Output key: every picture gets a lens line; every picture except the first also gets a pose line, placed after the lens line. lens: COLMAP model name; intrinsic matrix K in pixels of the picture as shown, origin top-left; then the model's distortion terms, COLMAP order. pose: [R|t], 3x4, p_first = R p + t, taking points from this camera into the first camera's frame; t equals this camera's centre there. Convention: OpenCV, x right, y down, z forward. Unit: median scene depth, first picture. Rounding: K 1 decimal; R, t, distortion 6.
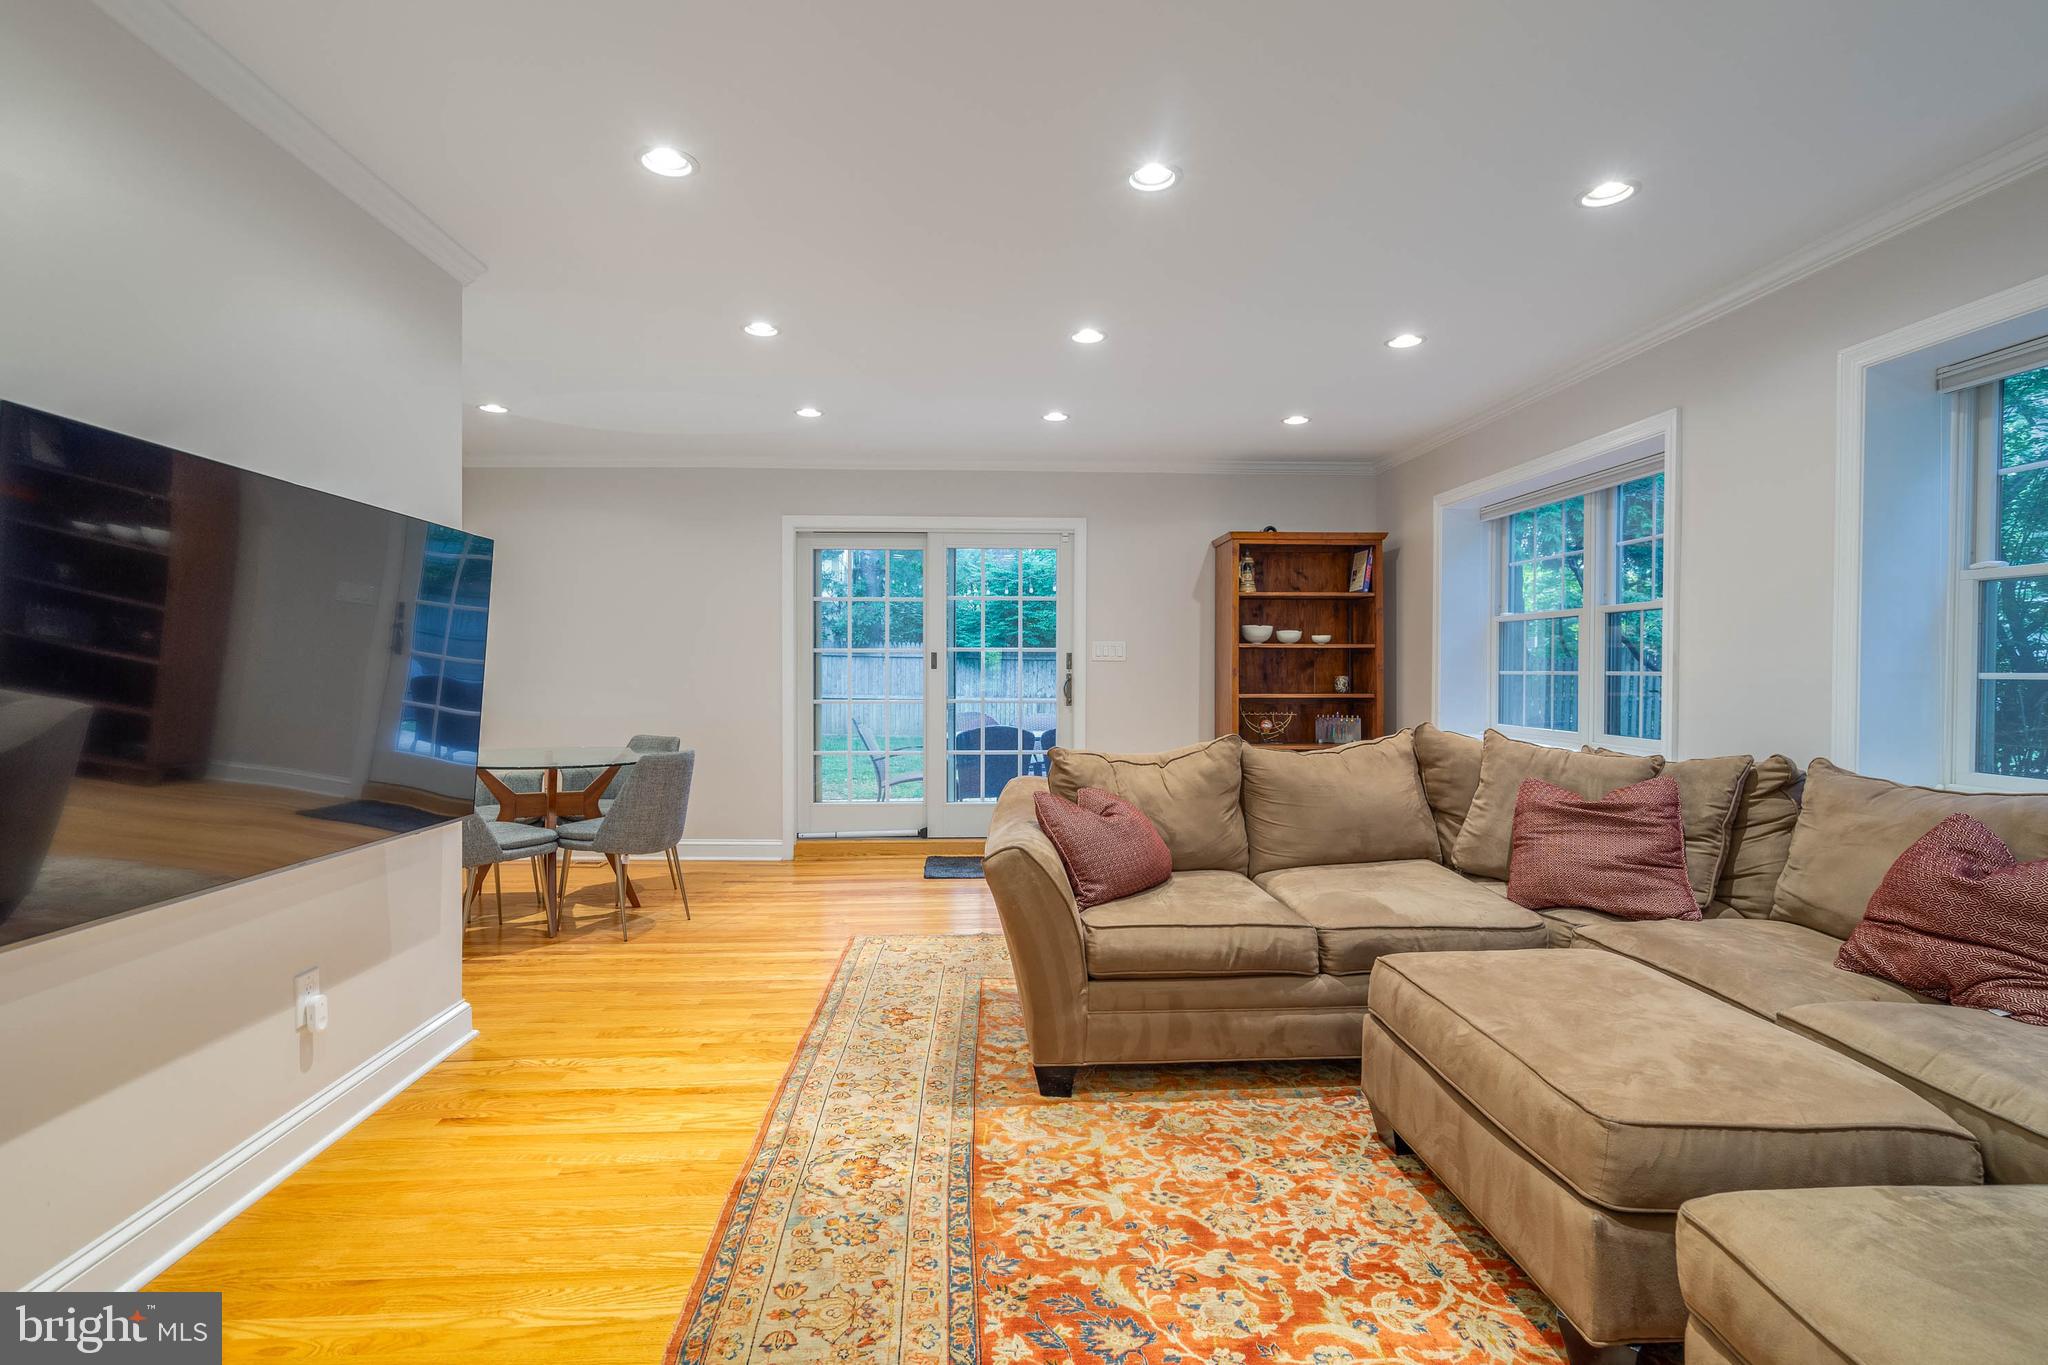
lens RADIAL K [[923.3, 0, 1020.9], [0, 923.3, 679.8], [0, 0, 1]] dist [-0.007213, 0.001860]
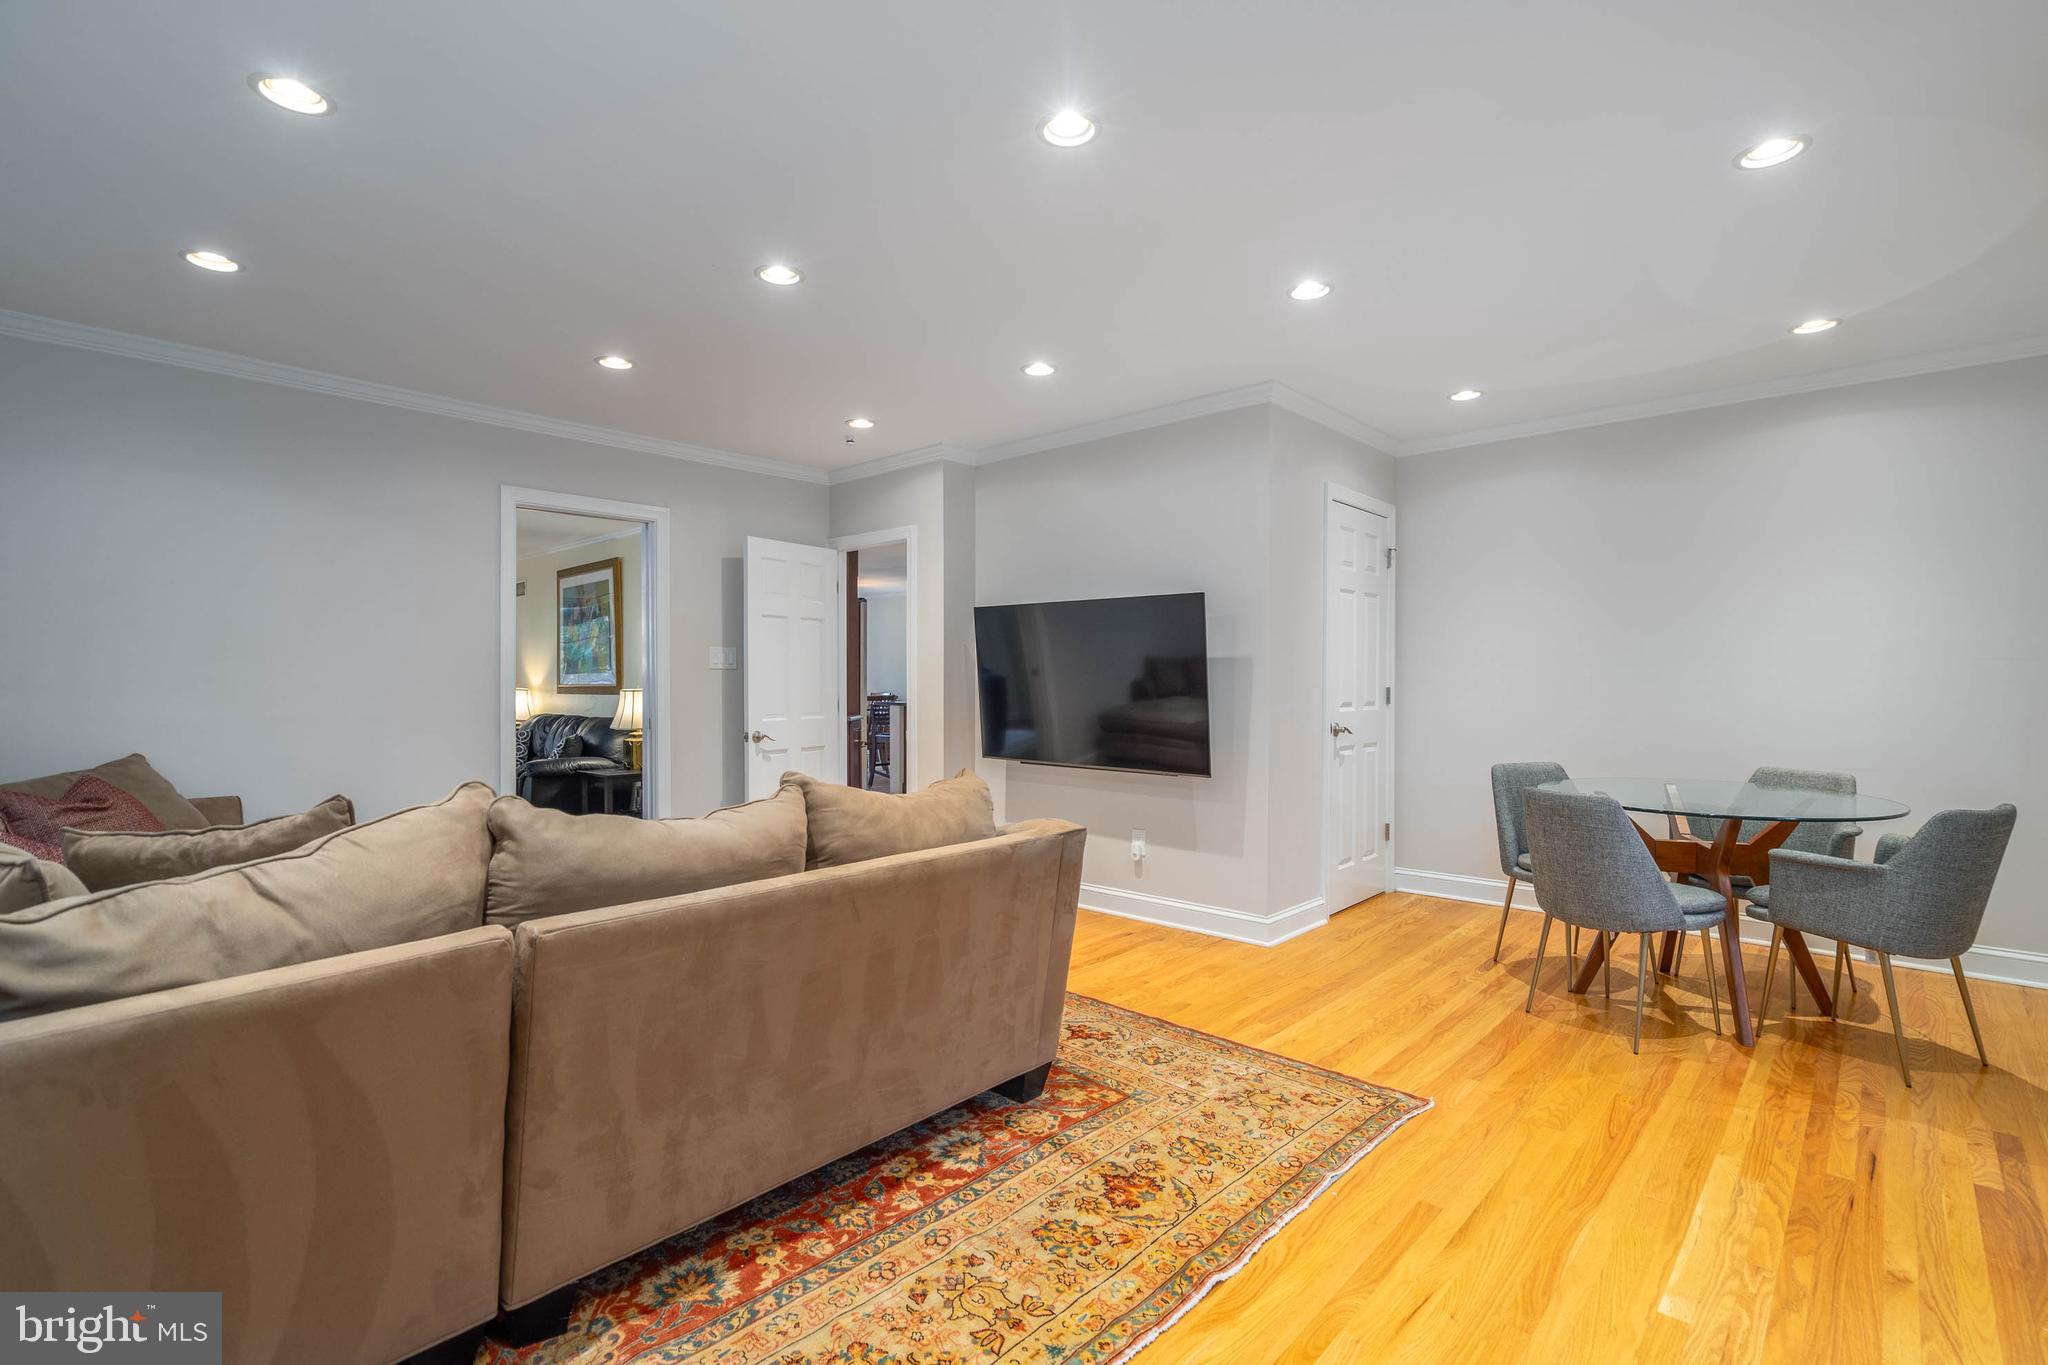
lens RADIAL K [[923.3, 0, 1020.6], [0, 923.3, 681.5], [0, 0, 1]] dist [-0.007213, 0.001860]
pose [[-0.711877, -0.001124, -0.702303, 0.535008], [-0.009582, 0.999921, 0.008113, -0.013282], [0.702239, 0.012504, -0.711832, 1.454940]]
